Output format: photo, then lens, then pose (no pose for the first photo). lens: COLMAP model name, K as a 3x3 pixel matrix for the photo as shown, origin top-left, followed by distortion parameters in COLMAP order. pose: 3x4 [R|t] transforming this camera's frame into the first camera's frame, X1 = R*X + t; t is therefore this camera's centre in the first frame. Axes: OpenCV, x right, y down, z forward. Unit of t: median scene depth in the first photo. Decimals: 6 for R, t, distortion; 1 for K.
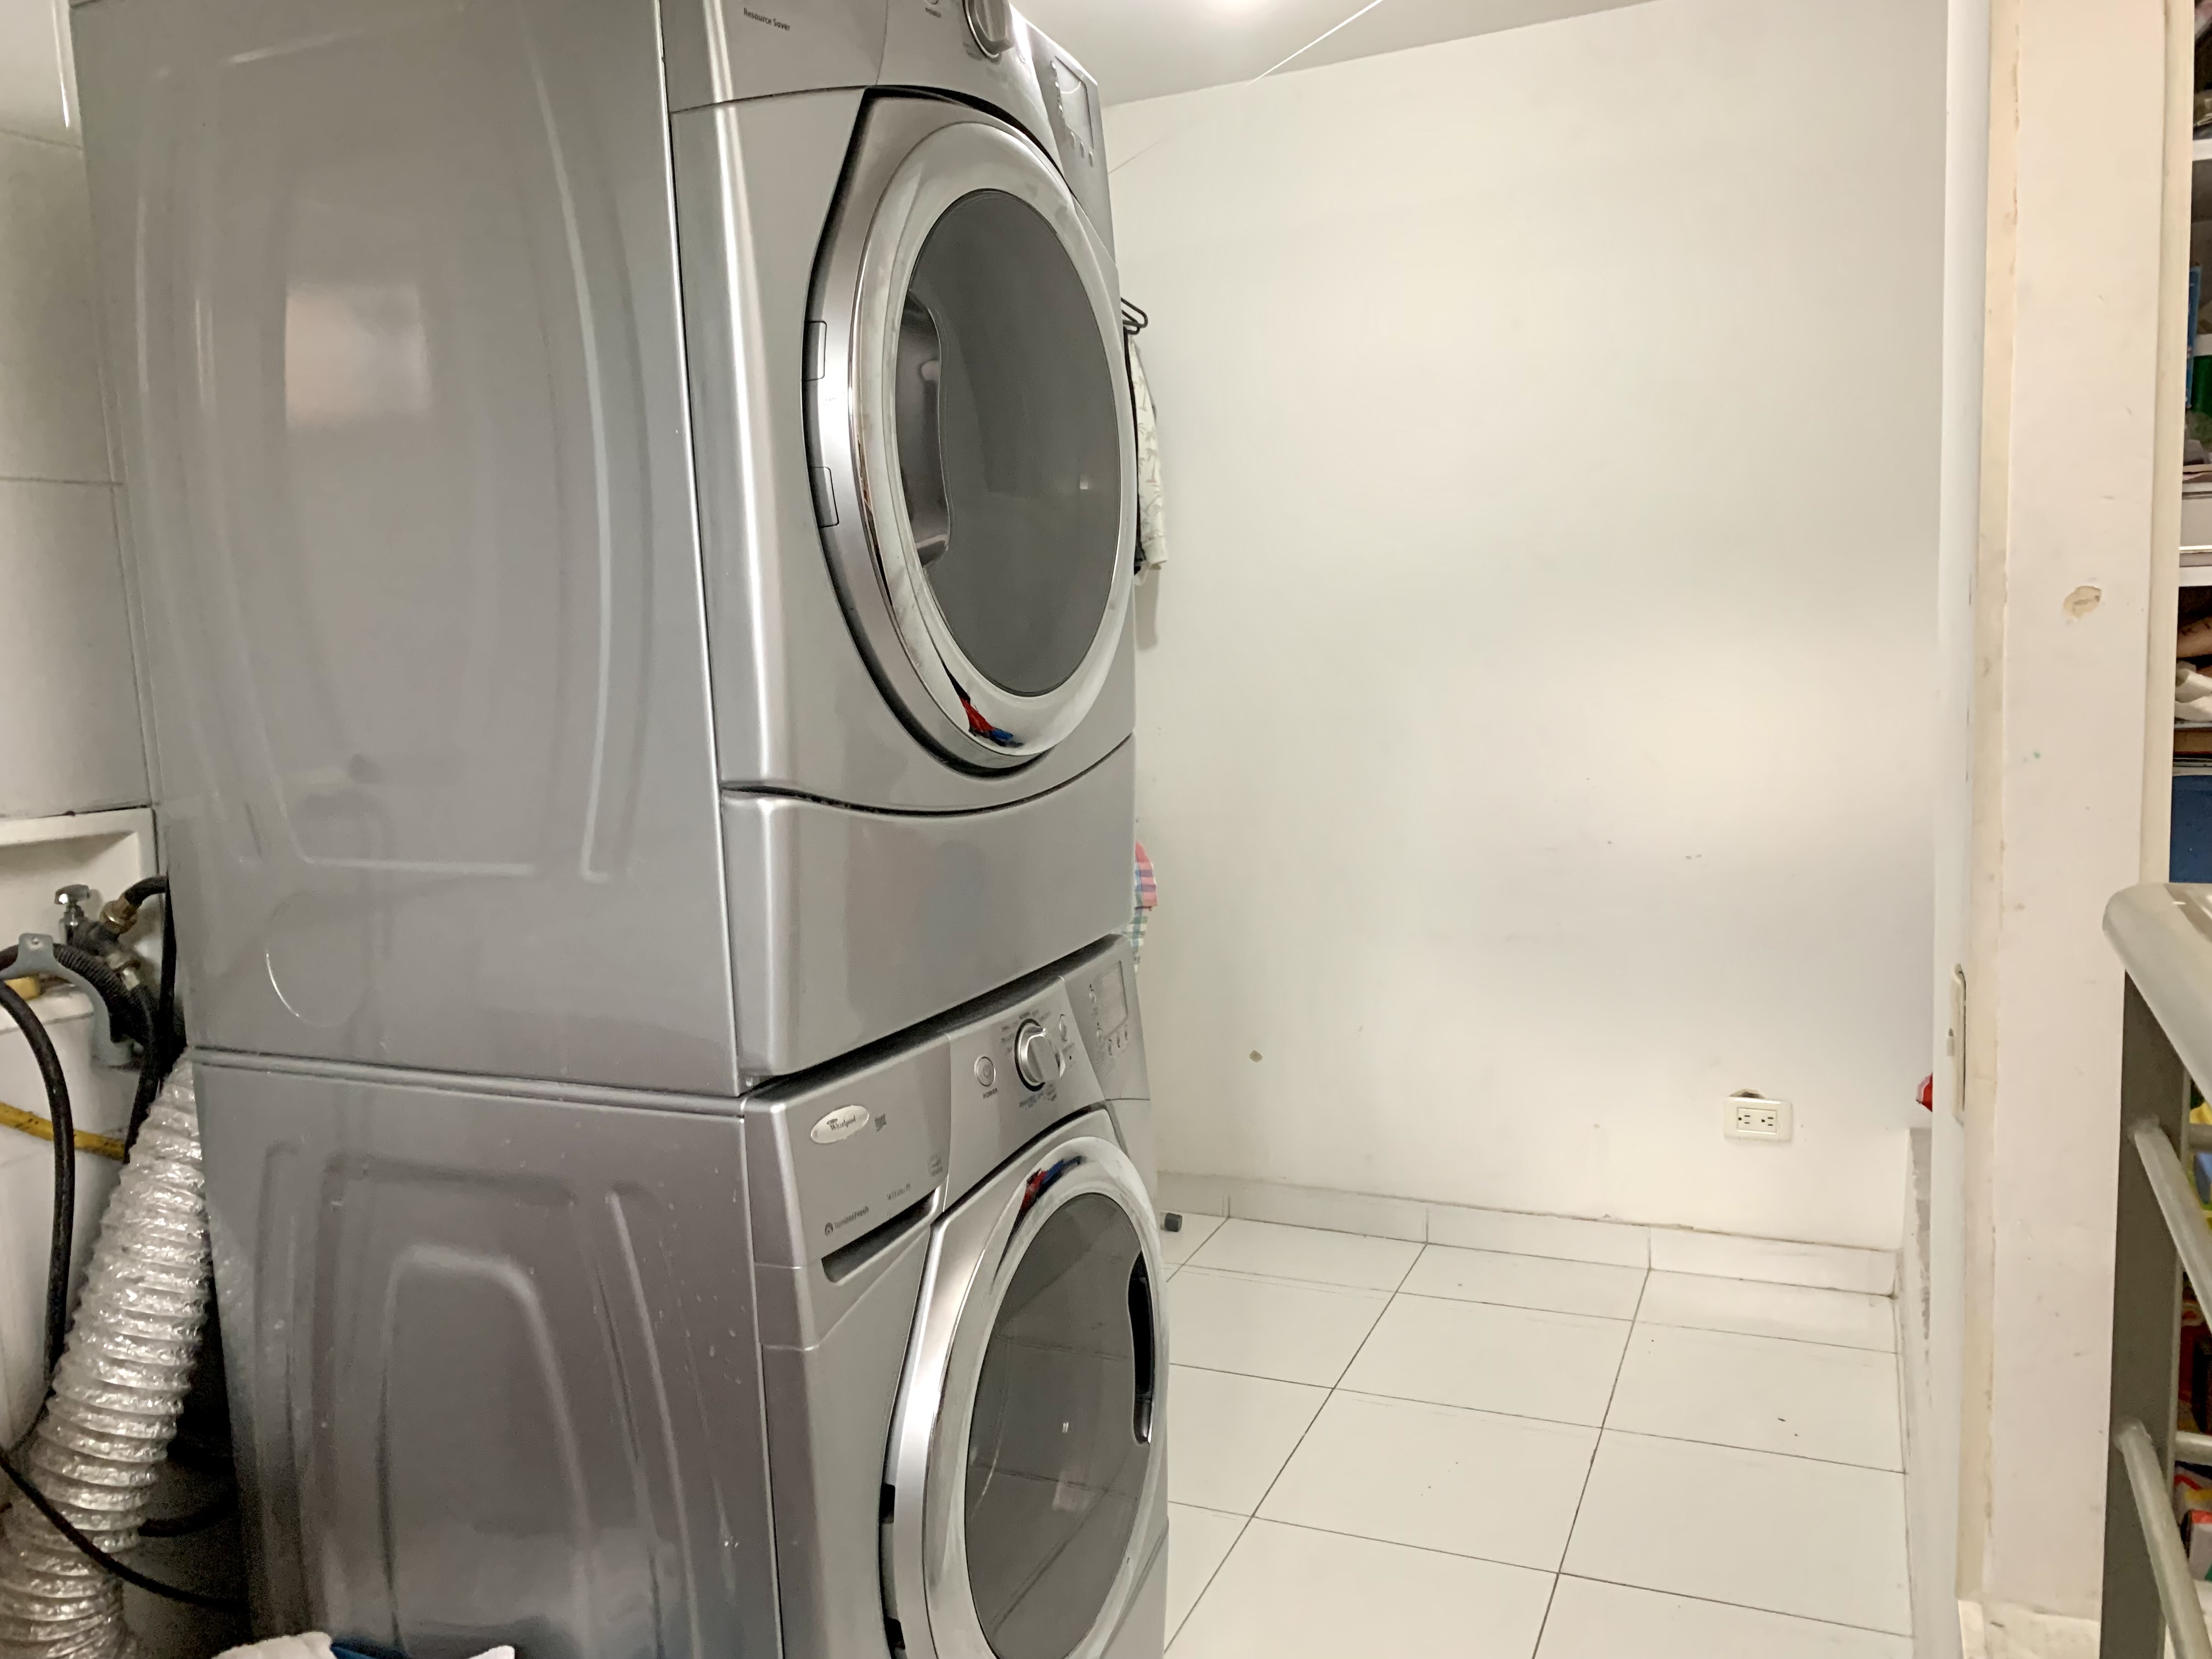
lens RADIAL K [[1698.2, 0, 1093.2], [0, 1698.2, 830.8], [0, 0, 1]] dist [0.048661, -0.066047]
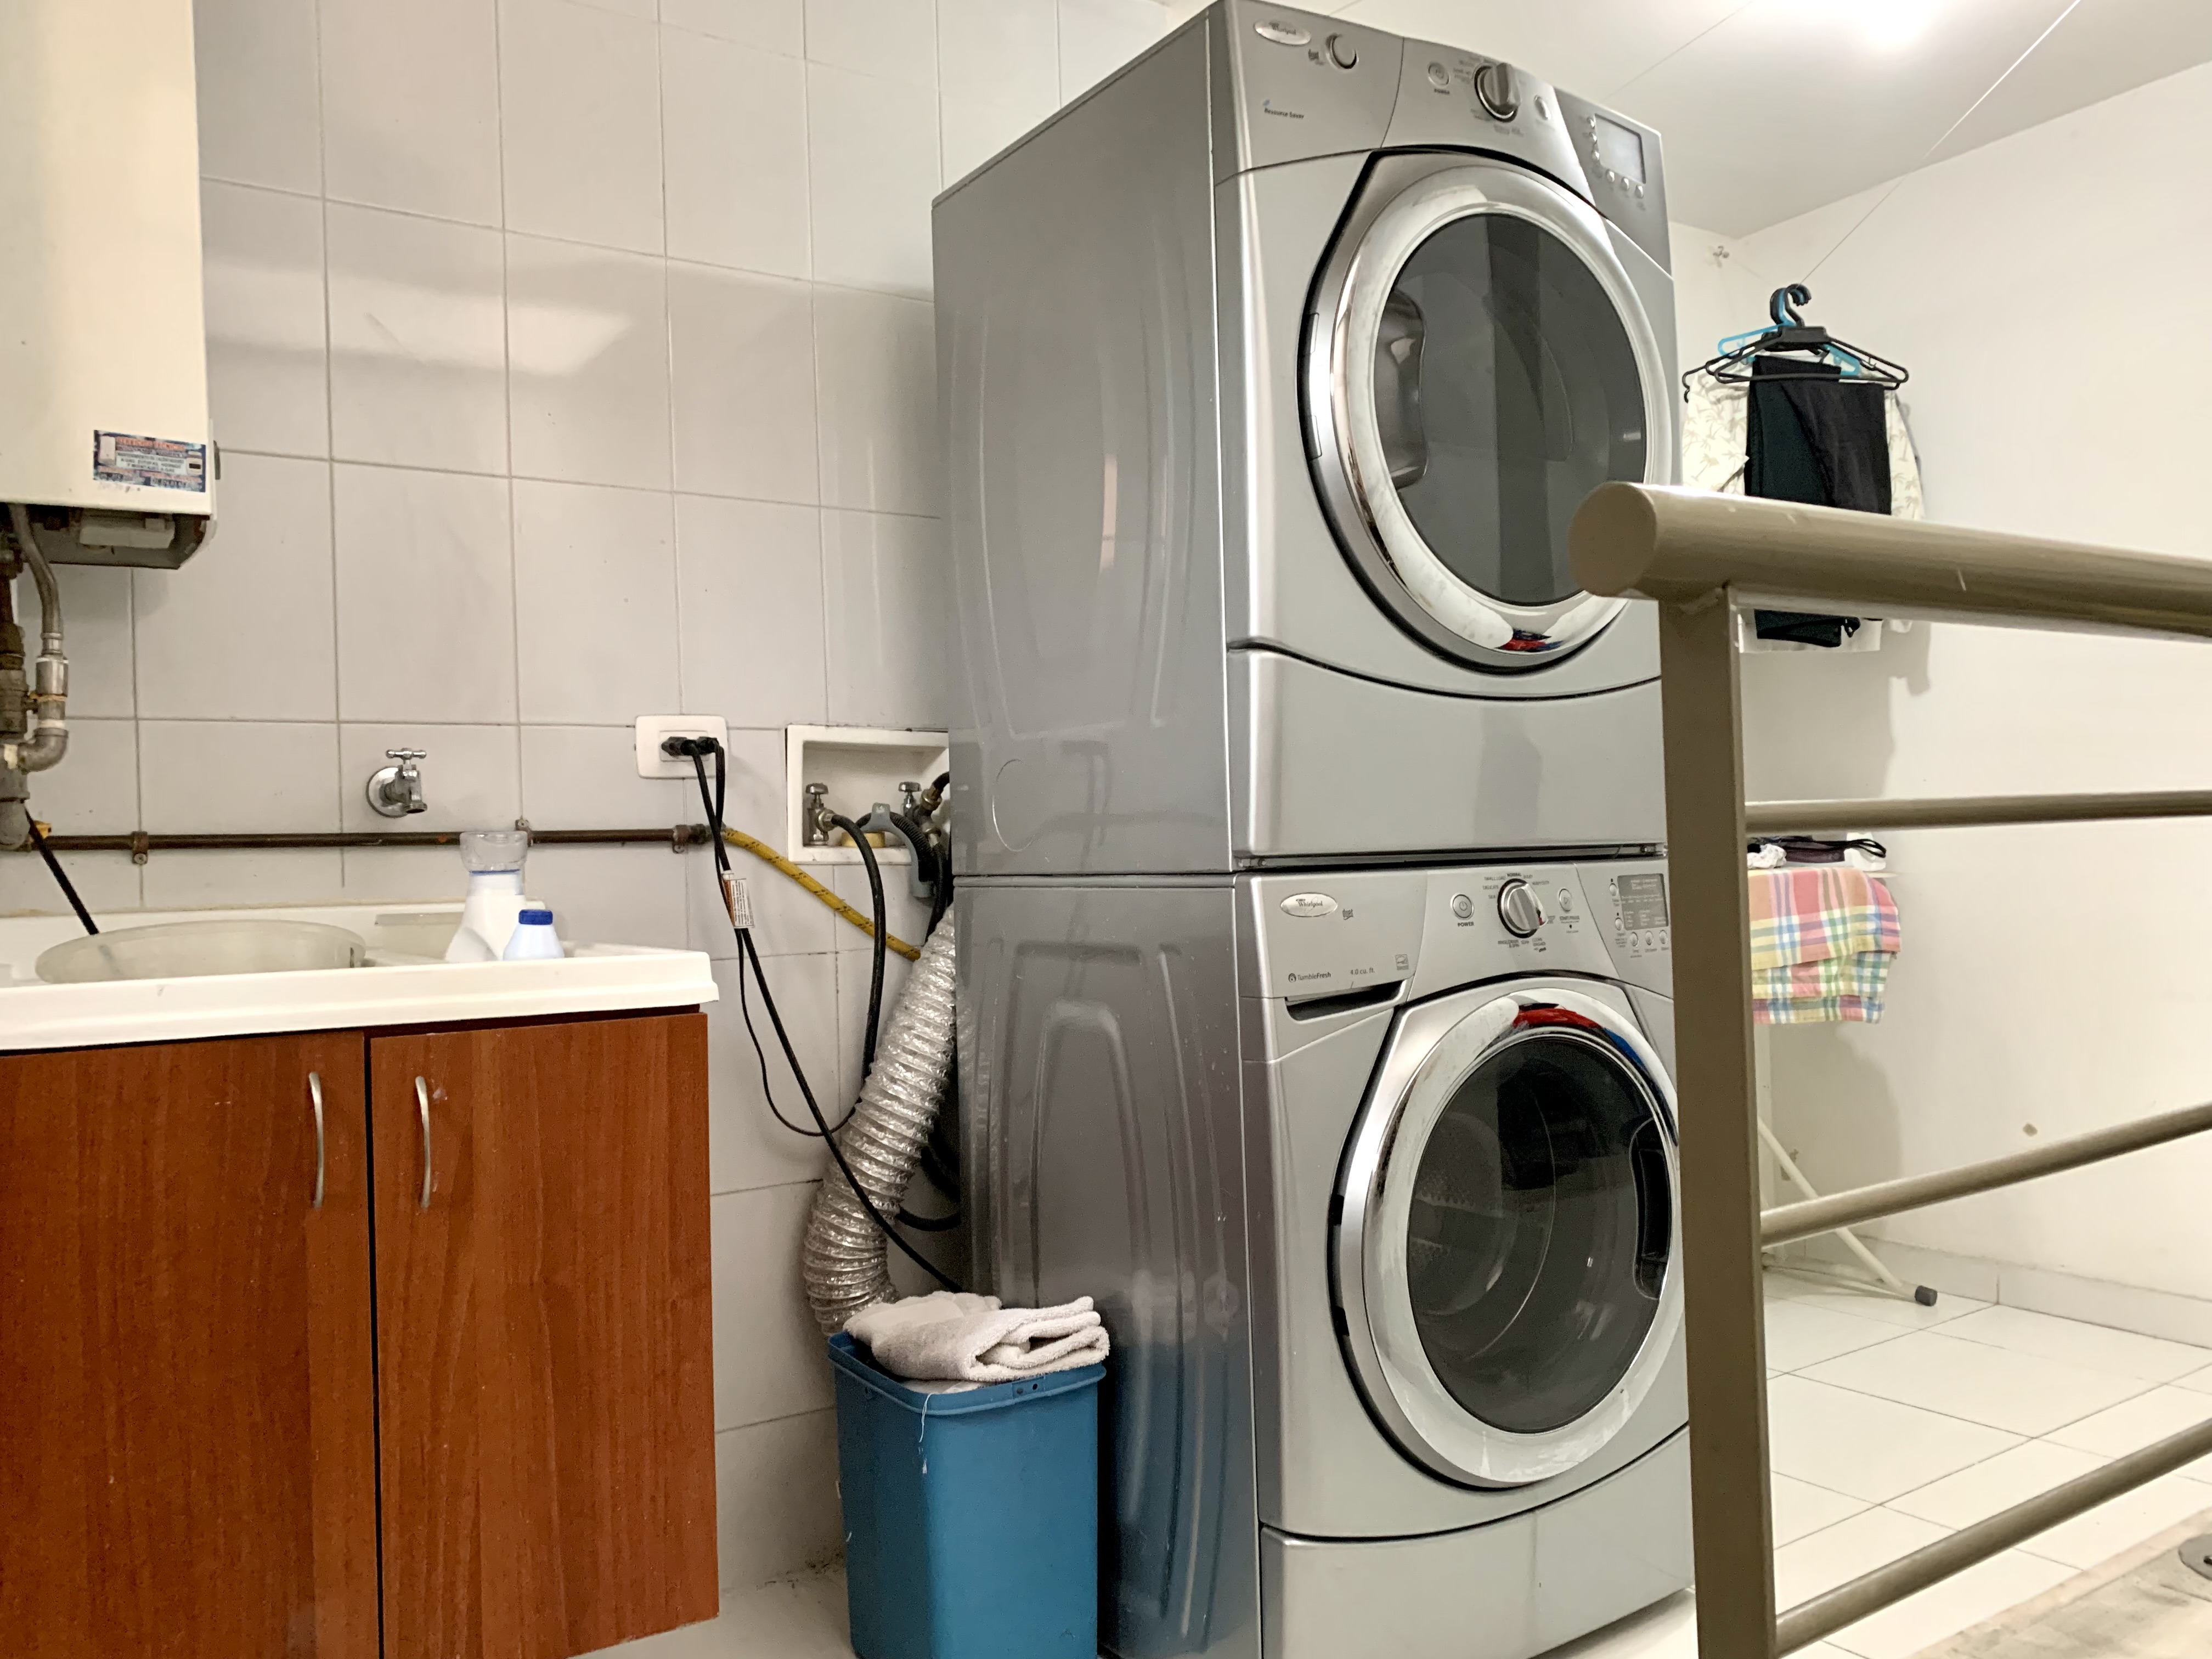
lens RADIAL K [[1698.2, 0, 1103.9], [0, 1698.2, 837.8], [0, 0, 1]] dist [0.048661, -0.066047]
pose [[0.854931, 0.015075, -0.518522, 0.351045], [-0.069543, 0.993885, -0.085765, 0.214719], [0.514059, 0.109383, 0.850752, -0.188913]]
